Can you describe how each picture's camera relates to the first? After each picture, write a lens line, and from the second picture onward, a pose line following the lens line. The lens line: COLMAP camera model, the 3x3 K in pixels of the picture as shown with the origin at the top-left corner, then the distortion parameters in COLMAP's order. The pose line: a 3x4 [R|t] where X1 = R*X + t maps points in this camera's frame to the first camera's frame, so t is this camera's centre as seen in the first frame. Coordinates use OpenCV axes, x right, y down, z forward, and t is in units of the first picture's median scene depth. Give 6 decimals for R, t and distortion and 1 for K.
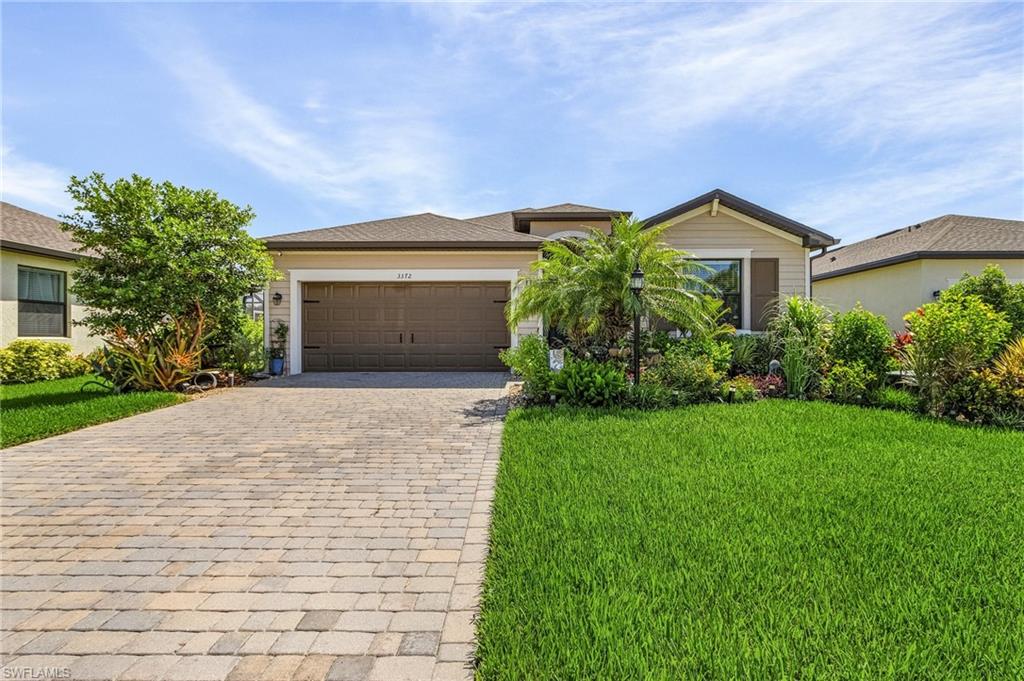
lens RADIAL K [[521.5, 0, 512.0], [0, 521.5, 340.5], [0, 0, 1]] dist [-0.001143, 0.000401]
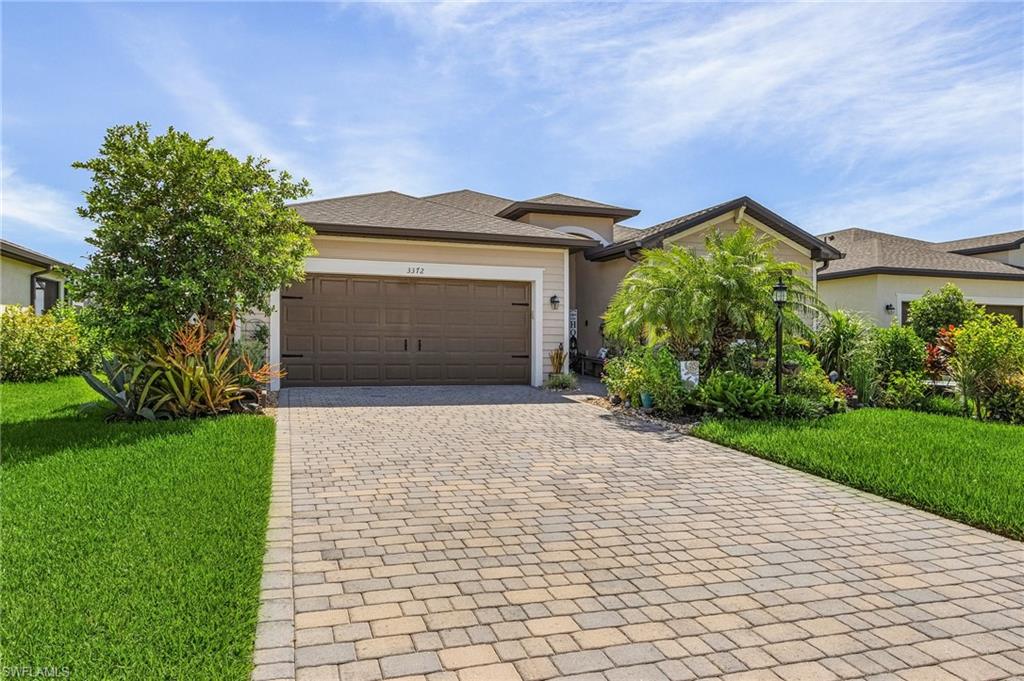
lens RADIAL K [[642.5, 0, 512.0], [0, 642.5, 340.5], [0, 0, 1]] dist [0.008817, 0.000914]
pose [[0.954972, 0.011136, 0.296488, -0.363669], [-0.009079, 0.999924, -0.008312, -0.005026], [-0.296558, 0.005246, 0.955000, -0.024915]]
